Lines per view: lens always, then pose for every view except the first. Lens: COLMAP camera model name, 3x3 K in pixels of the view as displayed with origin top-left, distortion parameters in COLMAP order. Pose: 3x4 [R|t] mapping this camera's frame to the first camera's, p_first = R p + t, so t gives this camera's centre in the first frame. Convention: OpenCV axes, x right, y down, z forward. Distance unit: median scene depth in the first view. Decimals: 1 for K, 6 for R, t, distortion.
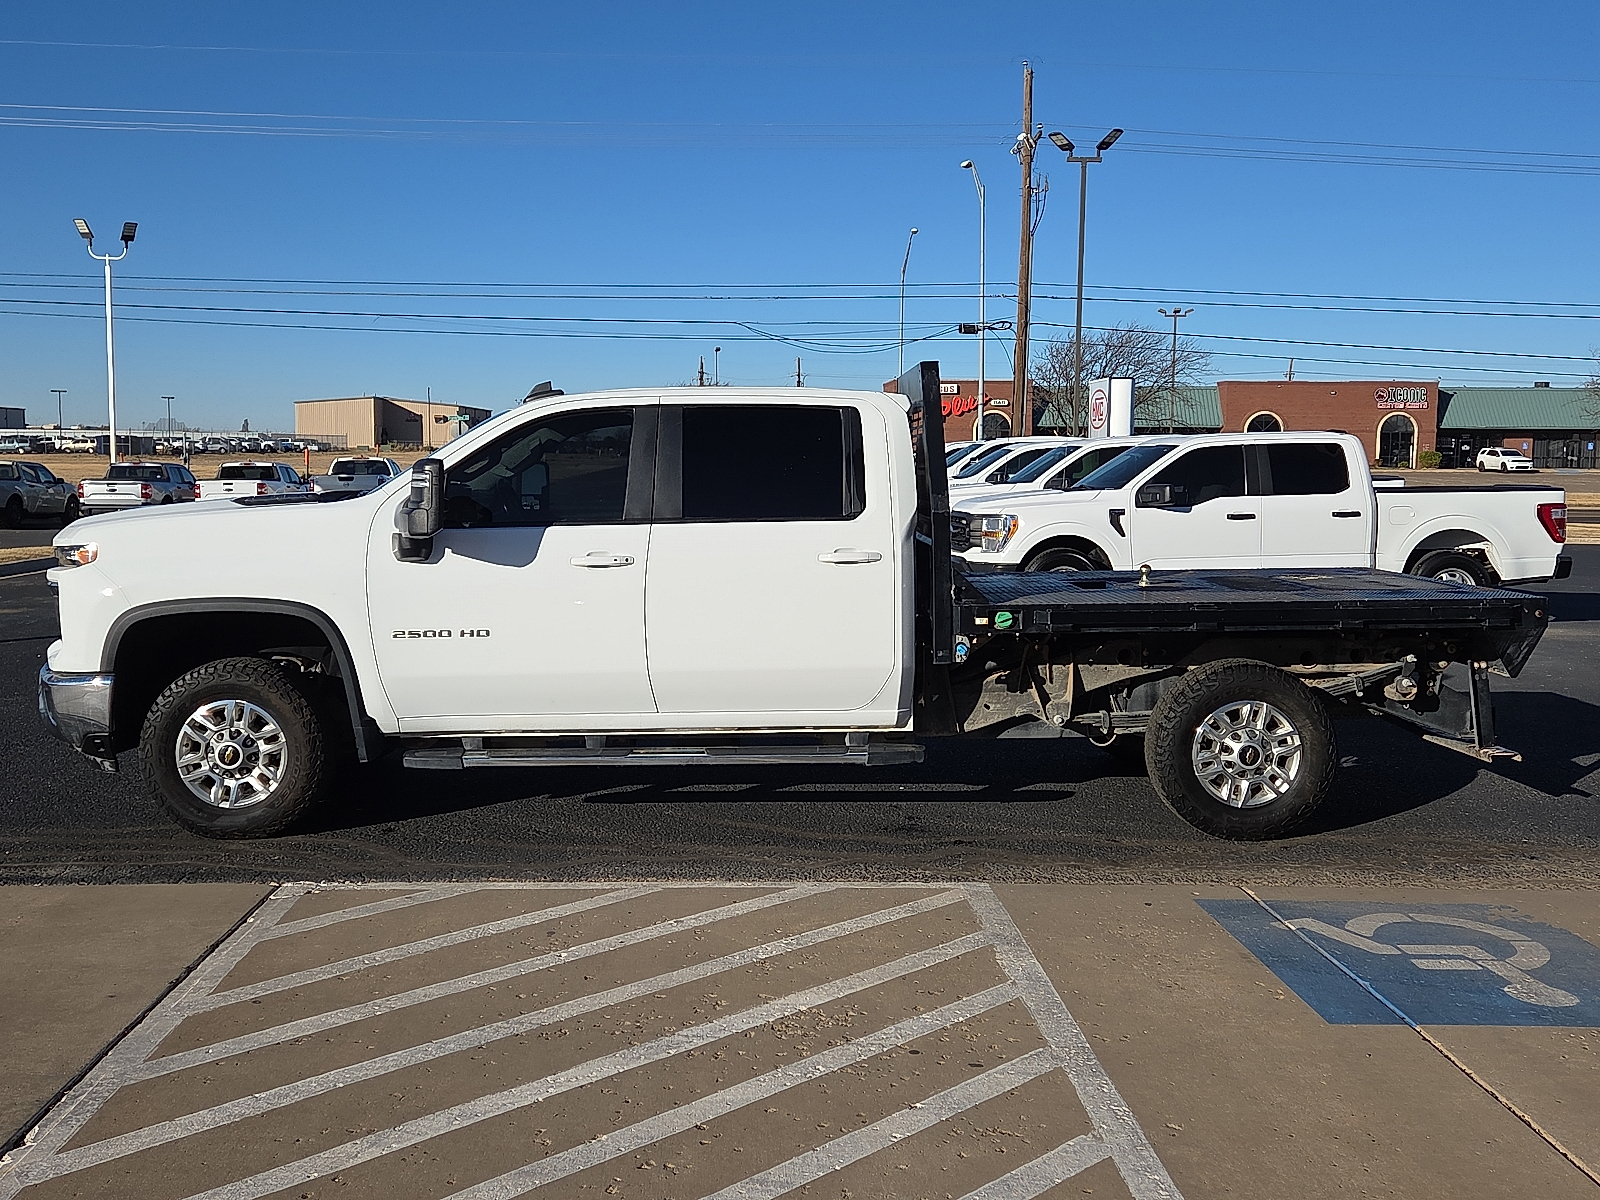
lens RADIAL K [[1630.8, 0, 797.6], [0, 1630.8, 599.3], [0, 0, 1]] dist [0.083511, 0.000000]
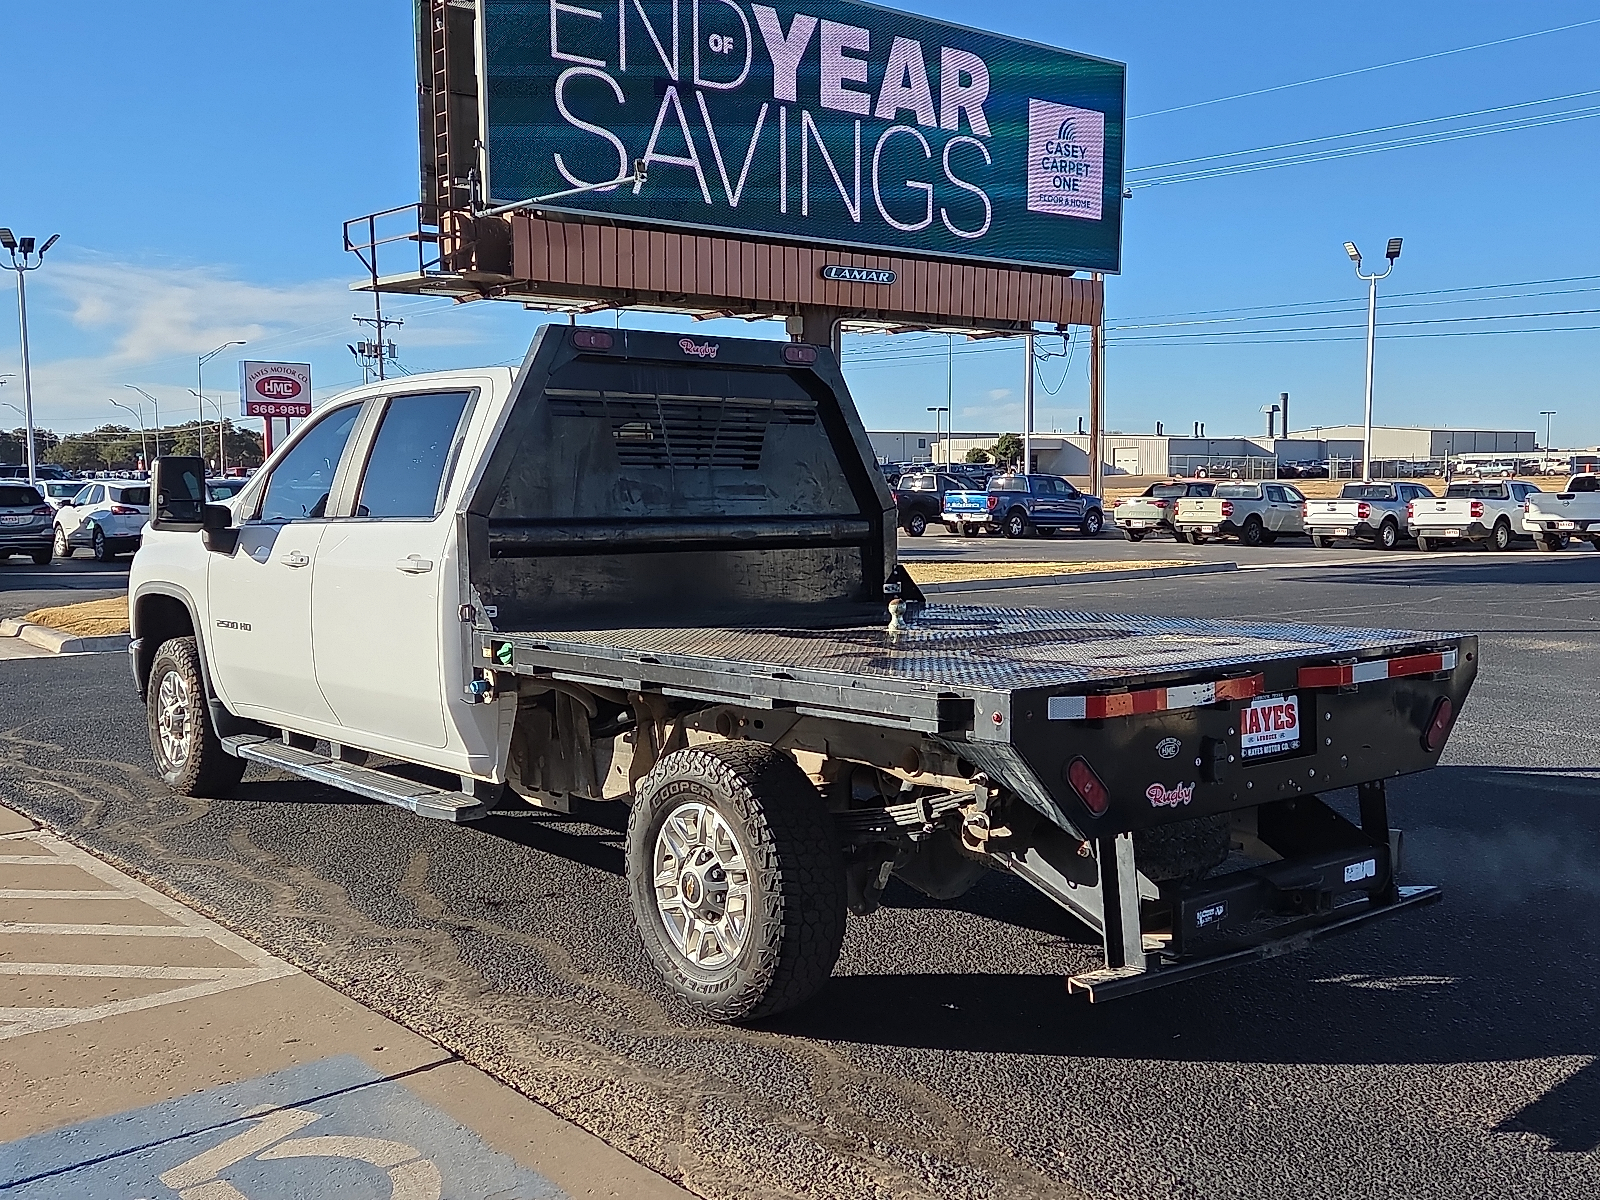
lens RADIAL K [[1630.8, 0, 804.3], [0, 1630.8, 604.3], [0, 0, 1]] dist [0.083511, 0.000000]
pose [[0.623018, 0.055101, -0.780264, 0.168483], [-0.064057, 0.997759, 0.019312, -0.007236], [0.779580, 0.037950, 0.625152, 0.128196]]
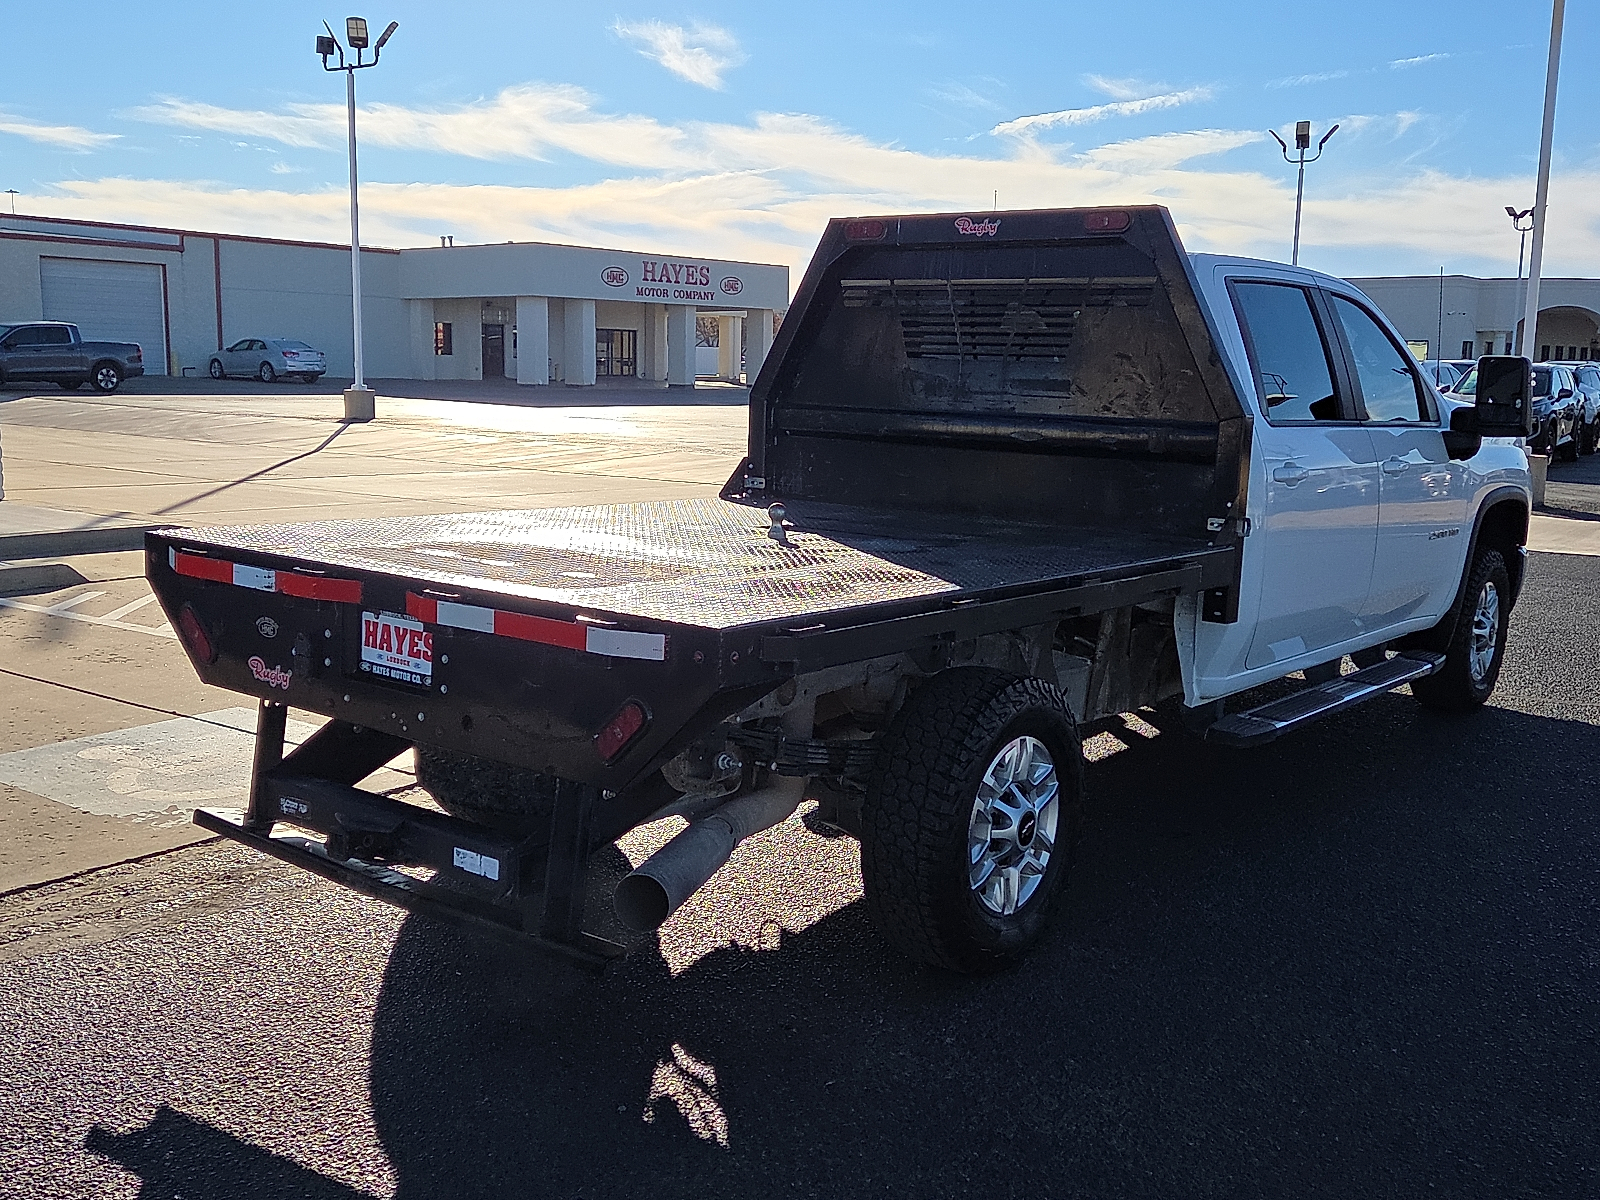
lens RADIAL K [[1630.8, 0, 805.7], [0, 1630.8, 598.1], [0, 0, 1]] dist [0.083511, 0.000000]
pose [[-0.658099, 0.094461, -0.746983, 0.157108], [-0.088770, 0.975446, 0.201558, -0.026574], [0.747680, 0.198955, -0.633554, 0.331858]]
